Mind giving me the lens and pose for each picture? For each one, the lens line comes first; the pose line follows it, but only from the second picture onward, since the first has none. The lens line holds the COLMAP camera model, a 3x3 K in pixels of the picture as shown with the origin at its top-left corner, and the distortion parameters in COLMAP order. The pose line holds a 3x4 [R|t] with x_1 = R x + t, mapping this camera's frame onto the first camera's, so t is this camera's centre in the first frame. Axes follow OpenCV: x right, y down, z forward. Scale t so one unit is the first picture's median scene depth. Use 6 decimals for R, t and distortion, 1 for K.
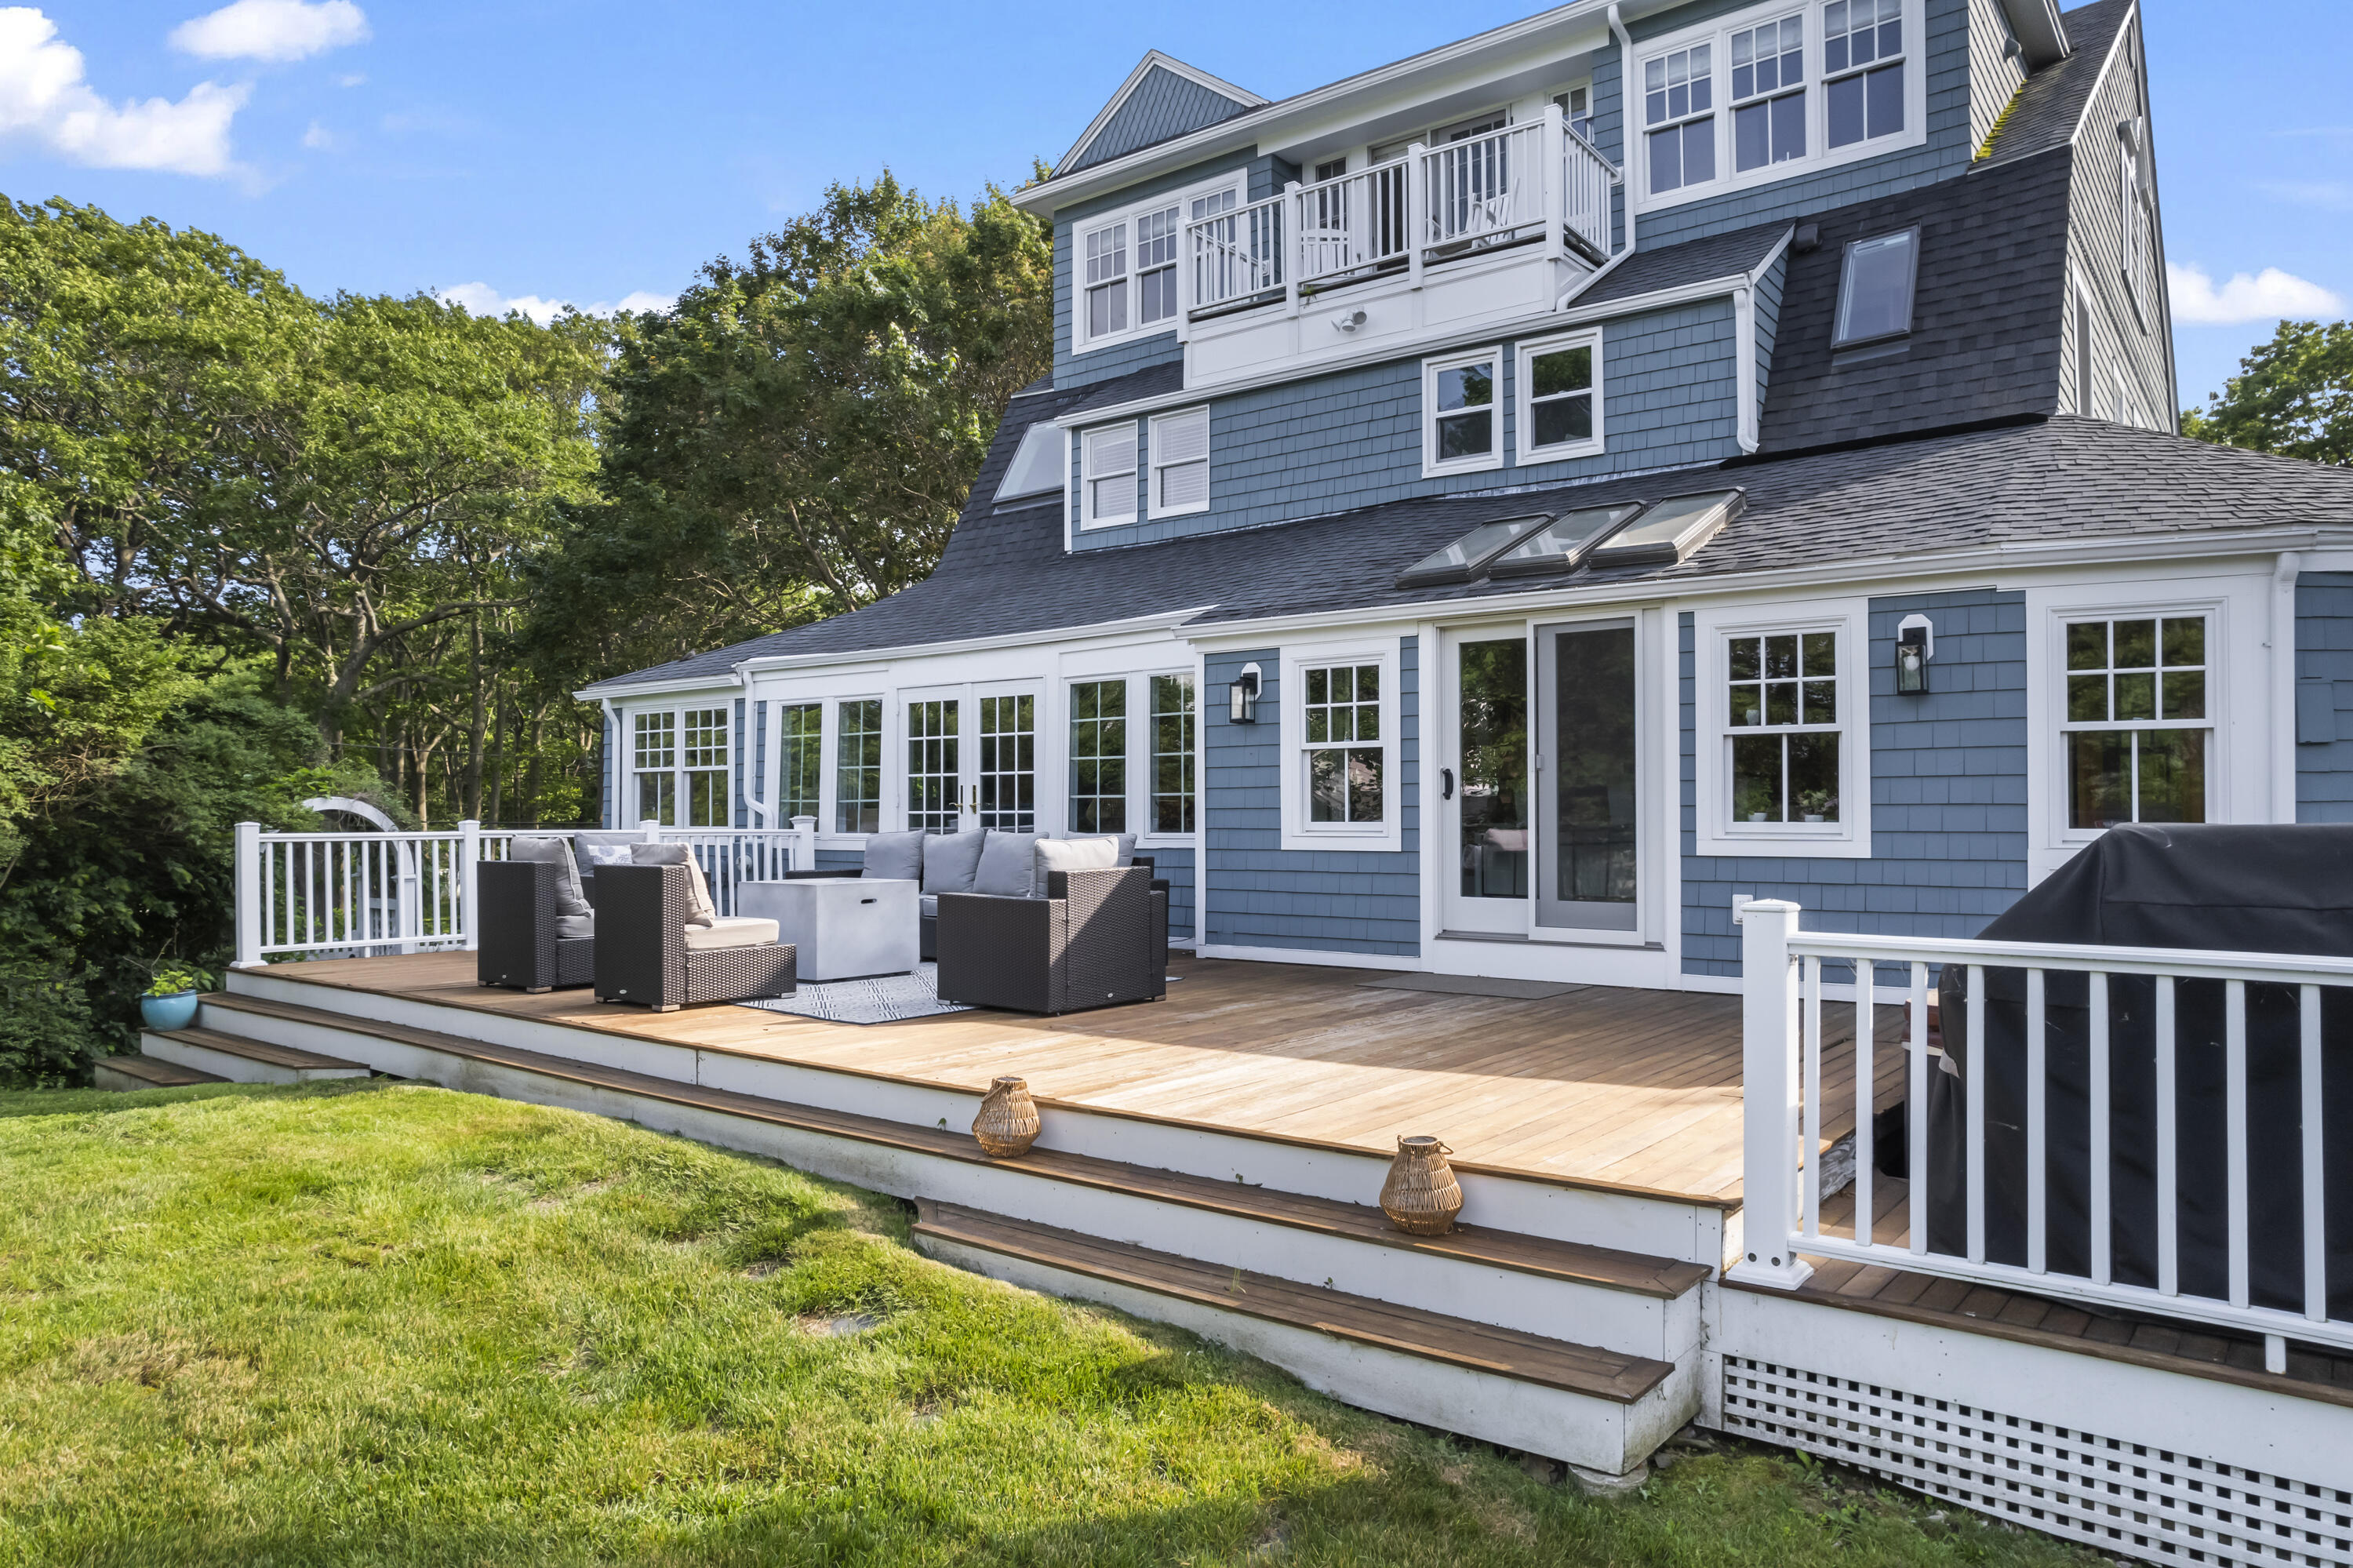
lens RADIAL K [[1513.2, 0, 1184.1], [0, 1513.2, 795.9], [0, 0, 1]] dist [-0.072175, 0.066086]
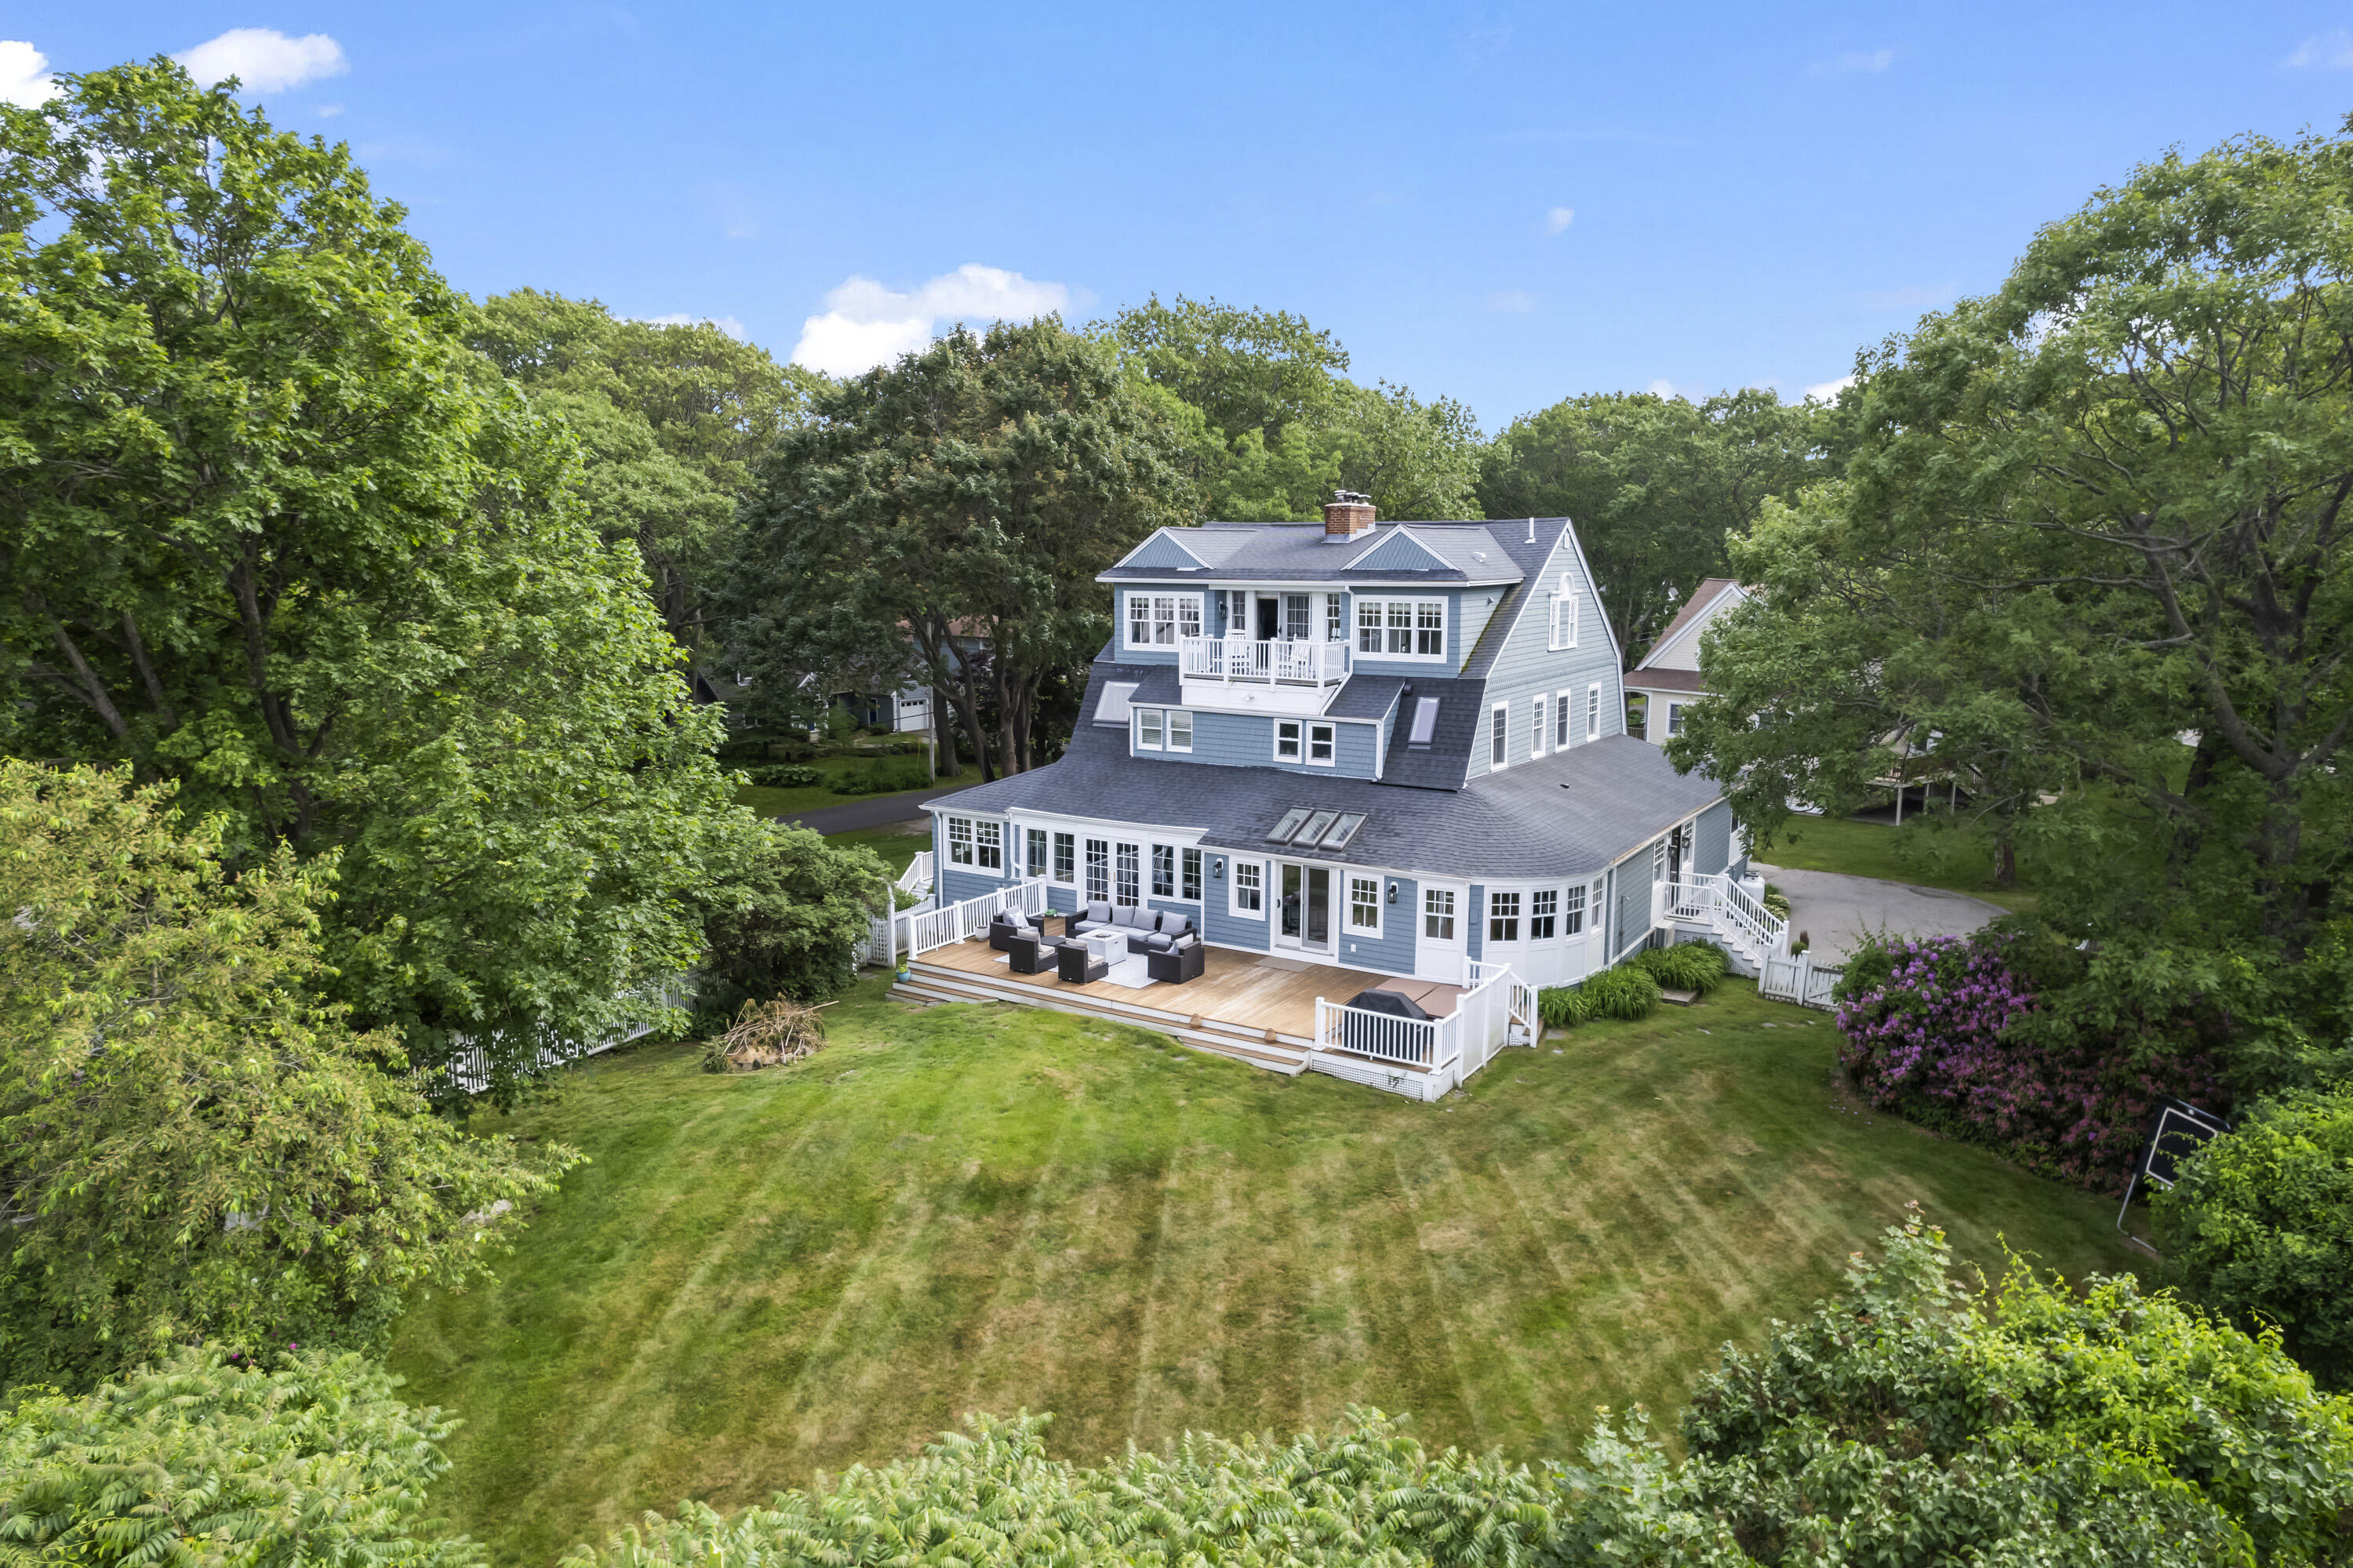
lens RADIAL K [[1508.3, 0, 1176.5], [0, 1508.3, 784.0], [0, 0, 1]] dist [-0.013111, -0.084315]
pose [[0.995586, -0.011541, 0.093142, -0.321710], [-0.004385, 0.985608, 0.168992, -0.731806], [-0.093752, -0.168655, 0.981206, -1.980606]]
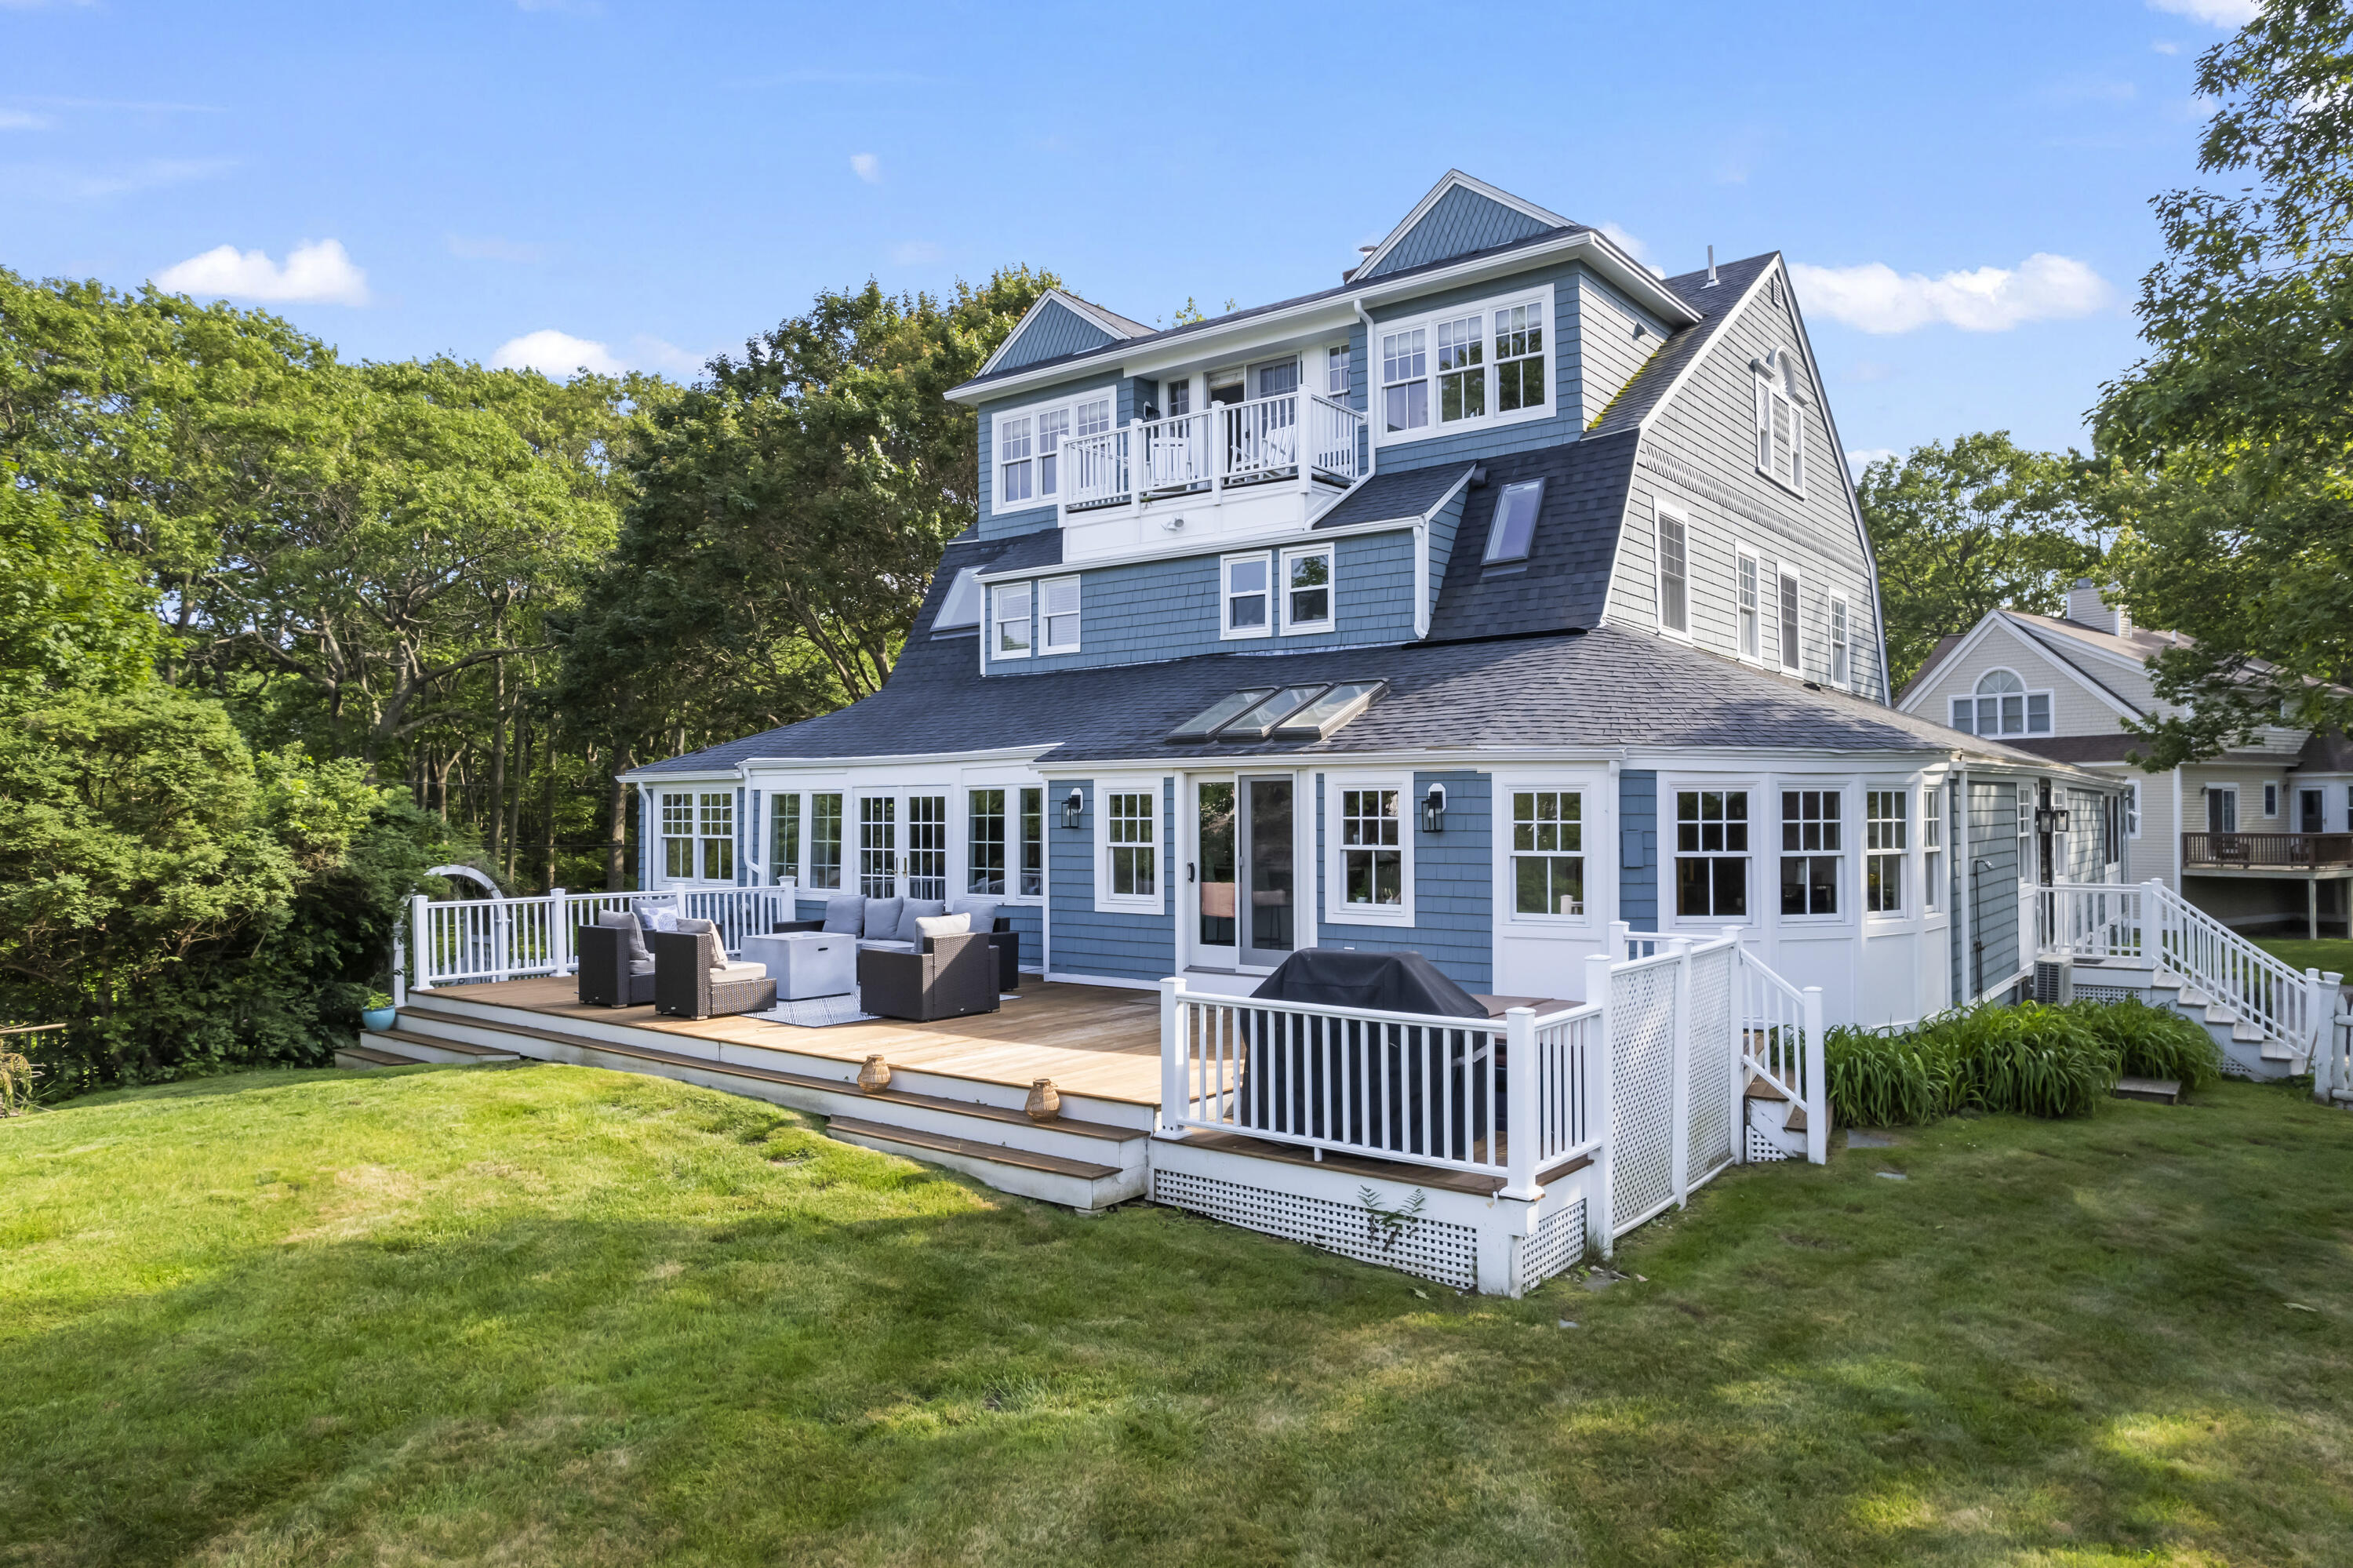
lens RADIAL K [[1513.3, 0, 1176.5], [0, 1513.3, 784.0], [0, 0, 1]] dist [-0.043682, 0.000005]
pose [[0.999983, -0.003308, -0.004810, 0.140914], [0.003286, 0.999984, -0.004567, -0.078515], [0.004825, 0.004551, 0.999978, -0.484756]]
